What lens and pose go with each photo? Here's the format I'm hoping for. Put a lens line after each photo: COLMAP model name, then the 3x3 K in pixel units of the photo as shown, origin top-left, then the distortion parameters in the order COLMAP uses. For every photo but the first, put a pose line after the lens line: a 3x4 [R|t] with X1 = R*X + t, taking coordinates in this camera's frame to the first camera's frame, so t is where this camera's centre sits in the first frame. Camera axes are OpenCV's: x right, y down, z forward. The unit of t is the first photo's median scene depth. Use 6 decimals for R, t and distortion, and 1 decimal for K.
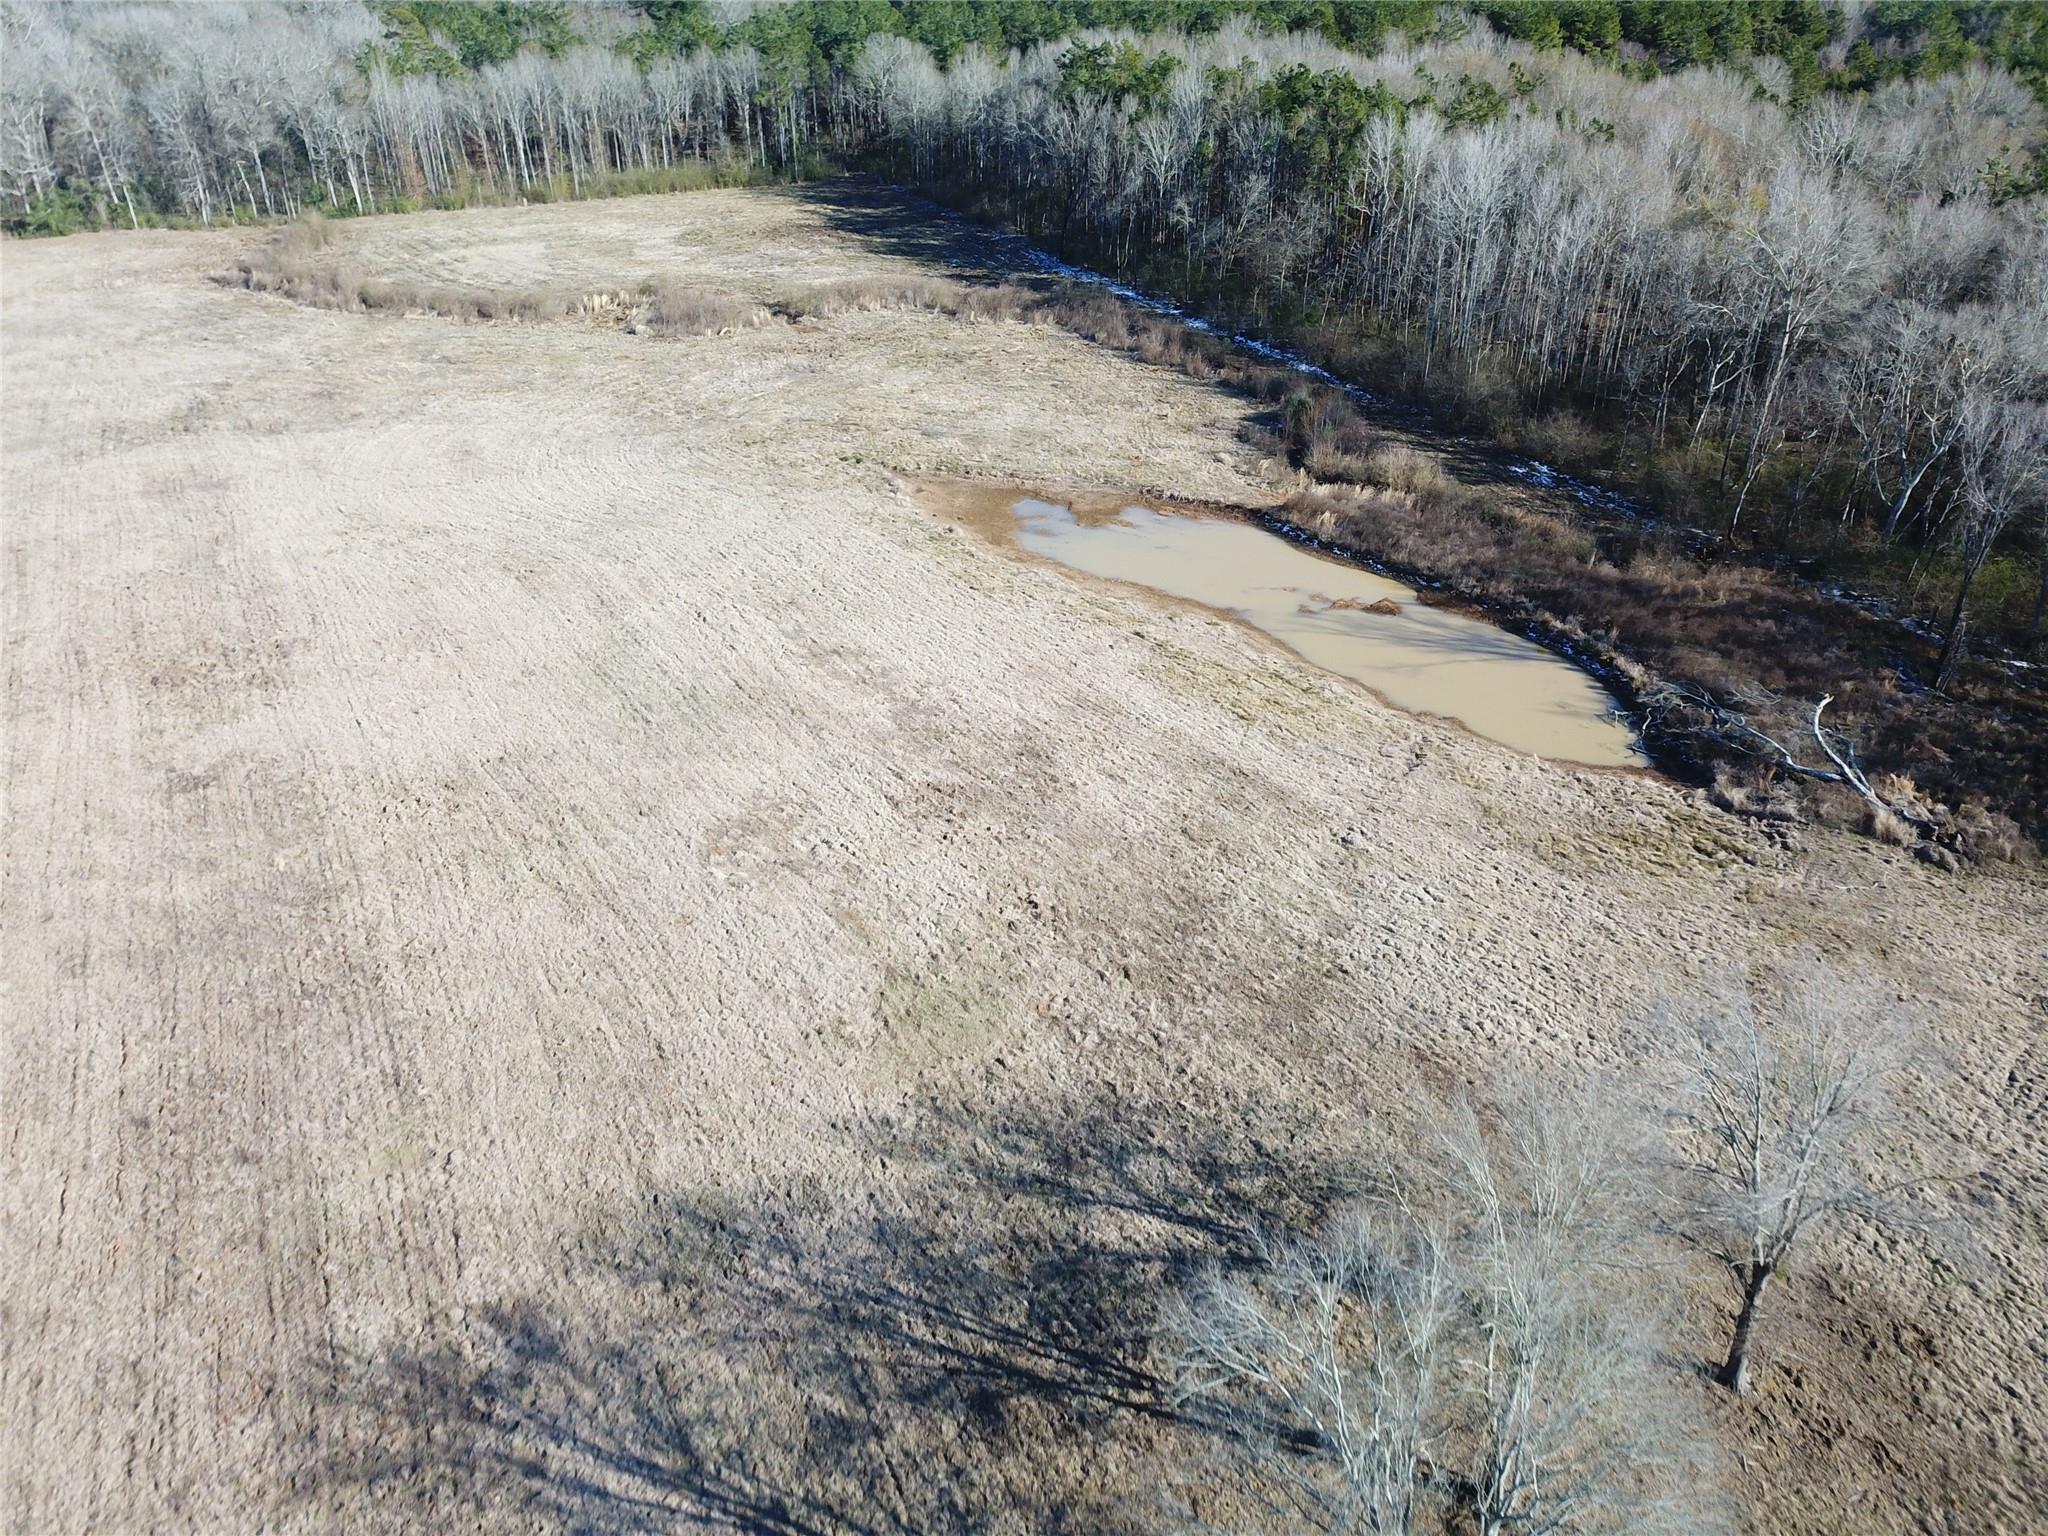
lens RADIAL K [[1576.0, 0, 1024.0], [0, 1576.0, 768.0], [0, 0, 1]] dist [-0.003924, -0.010323]
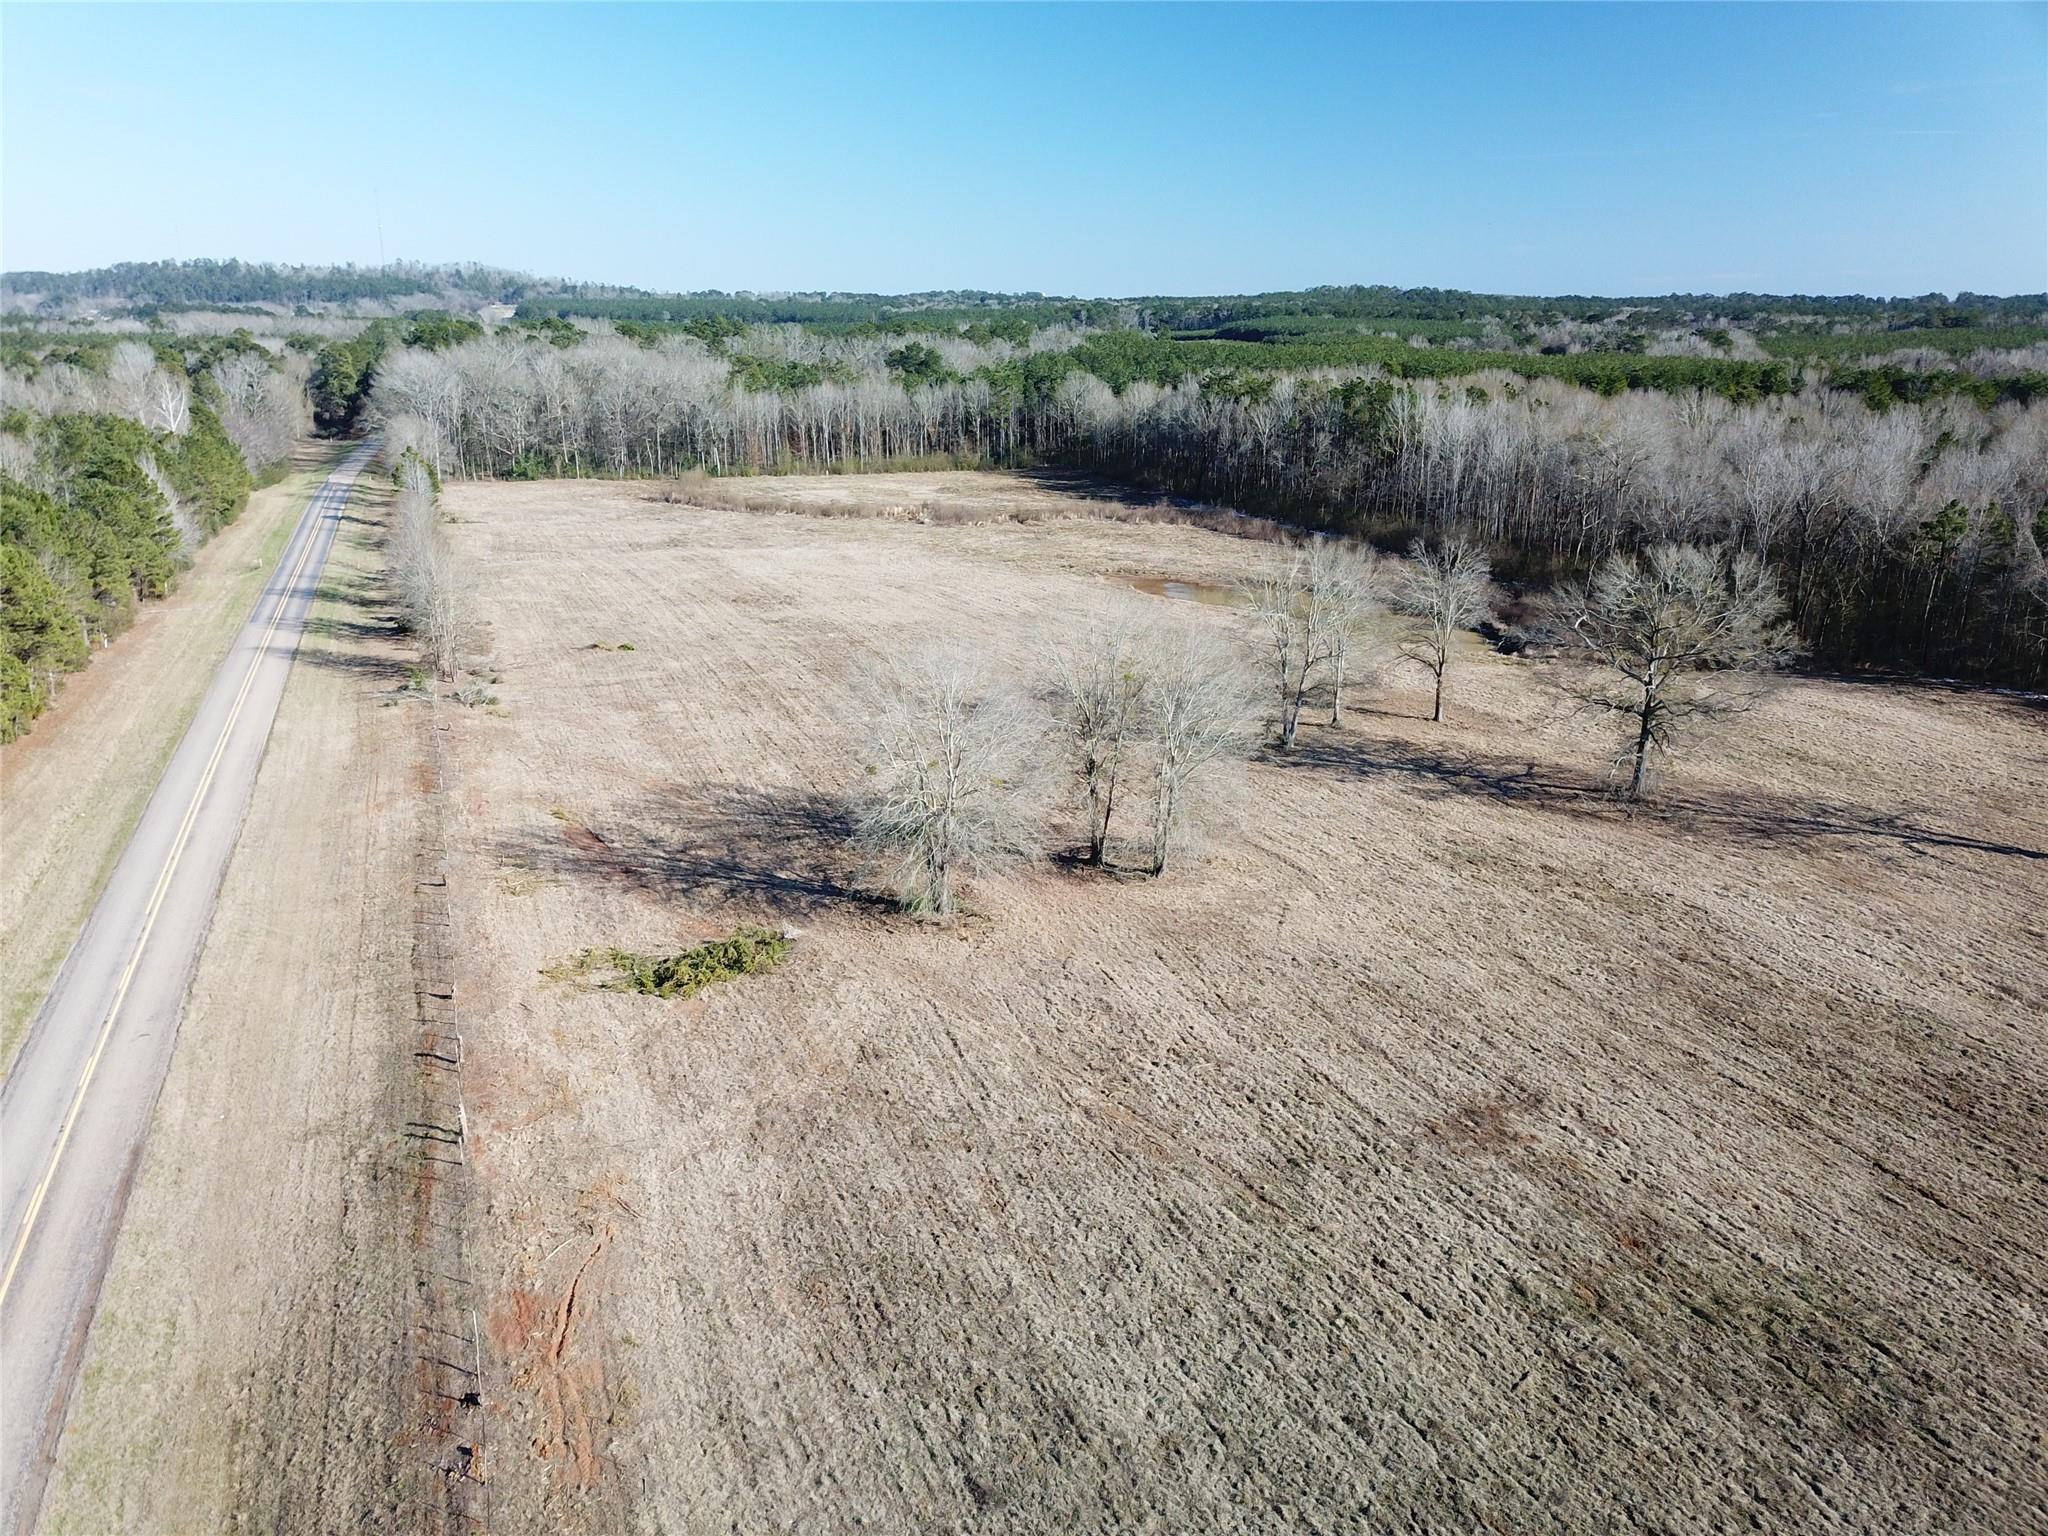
lens RADIAL K [[1566.5, 0, 1015.2], [0, 1566.5, 774.2], [0, 0, 1]] dist [0.011674, -0.001745]
pose [[0.995347, 0.032988, -0.090537, -0.005348], [-0.052661, 0.973074, -0.224397, 0.303006], [0.080697, 0.228121, 0.970283, -0.439254]]
